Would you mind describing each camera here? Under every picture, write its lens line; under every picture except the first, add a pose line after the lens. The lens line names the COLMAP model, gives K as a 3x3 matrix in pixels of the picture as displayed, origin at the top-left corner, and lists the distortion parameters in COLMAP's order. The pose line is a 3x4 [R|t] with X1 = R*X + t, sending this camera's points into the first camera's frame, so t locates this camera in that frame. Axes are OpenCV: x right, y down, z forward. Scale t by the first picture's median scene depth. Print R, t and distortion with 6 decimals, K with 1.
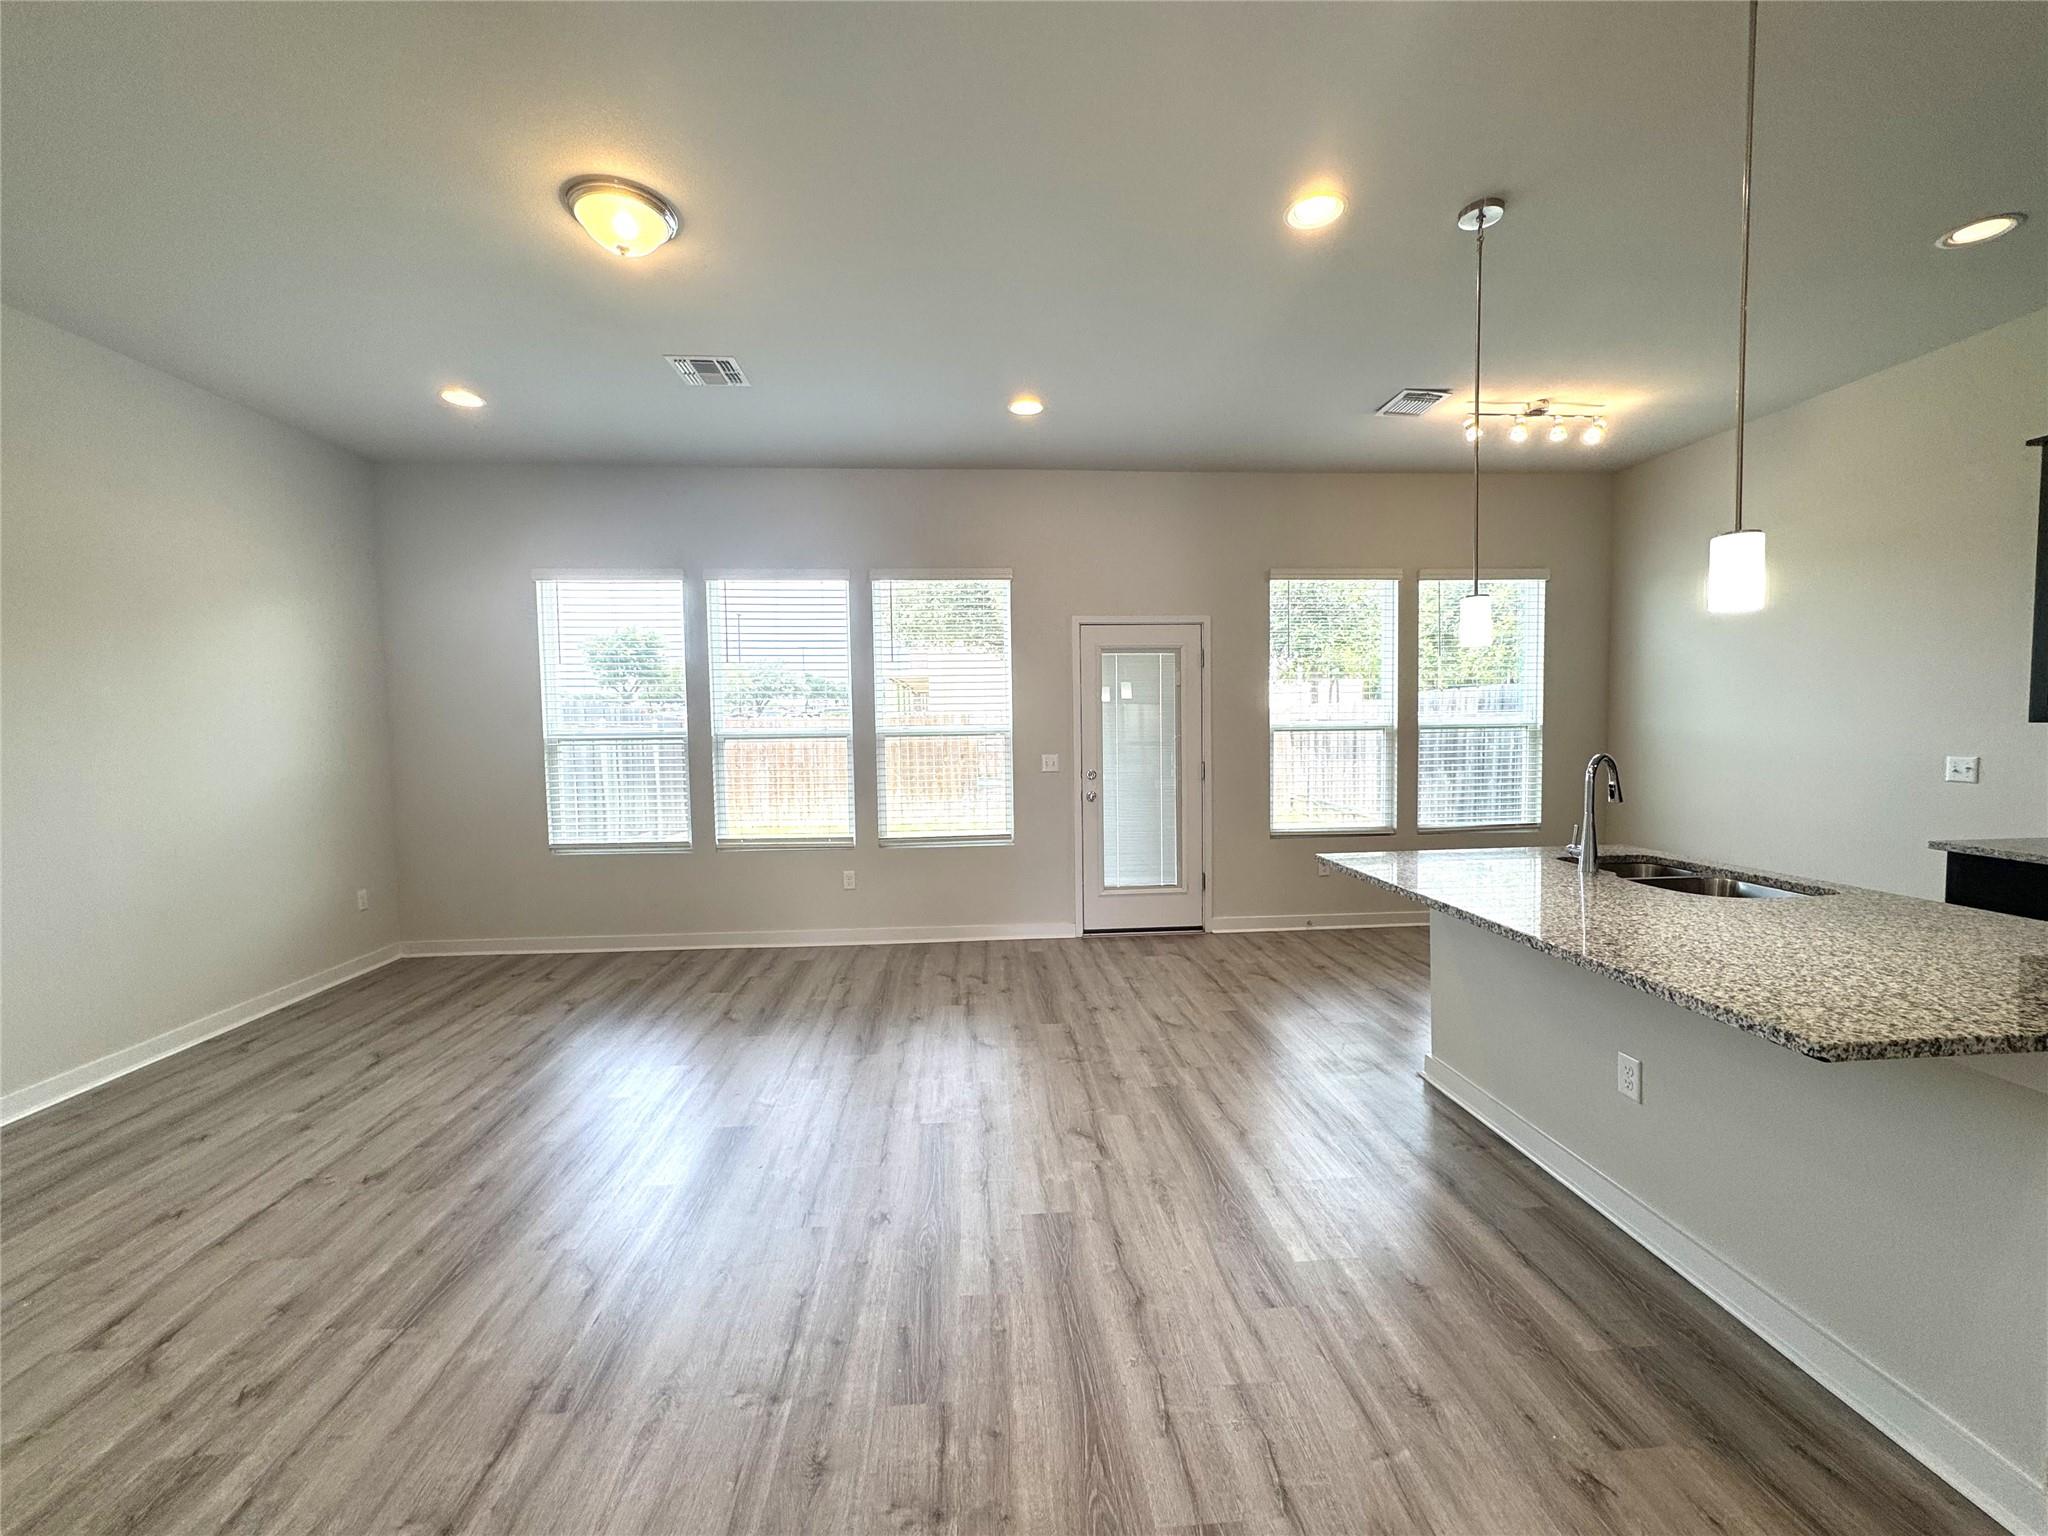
lens RADIAL K [[825.0, 0, 1024.6], [0, 825.0, 762.3], [0, 0, 1]] dist [-0.003066, 0.000627]
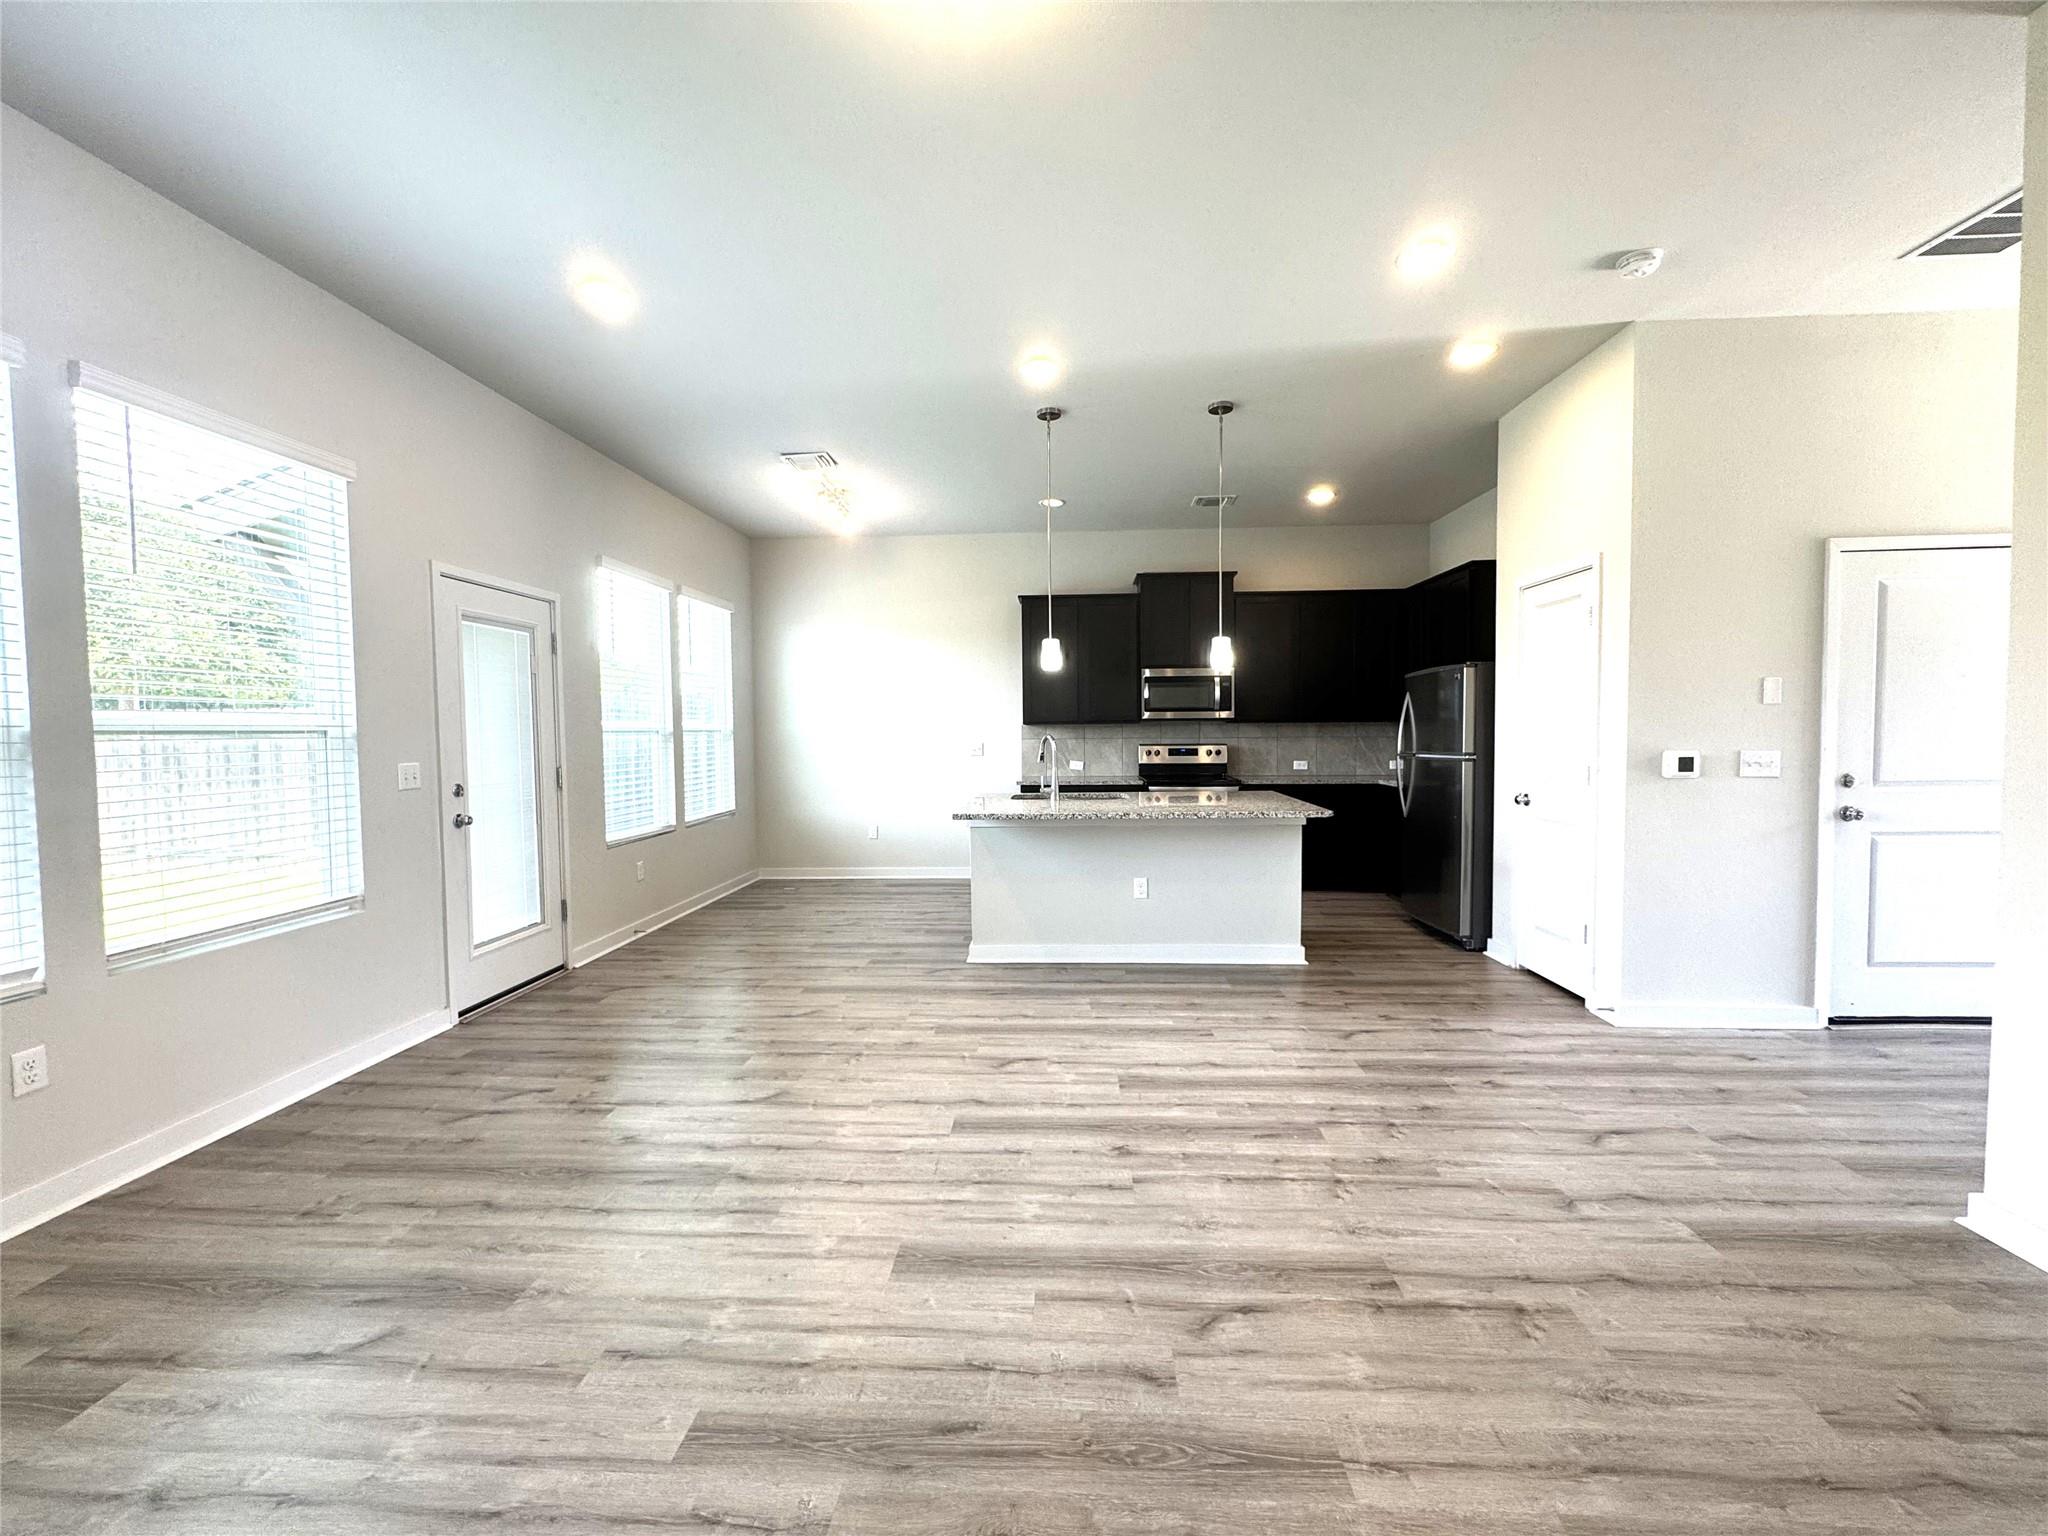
lens RADIAL K [[825.0, 0, 1027.2], [0, 825.0, 767.0], [0, 0, 1]] dist [-0.003066, 0.000627]
pose [[0.119357, -0.032057, 0.992334, -1.252601], [0.057348, 0.998032, 0.025344, 0.012054], [-0.991194, 0.053884, 0.120960, 0.960075]]
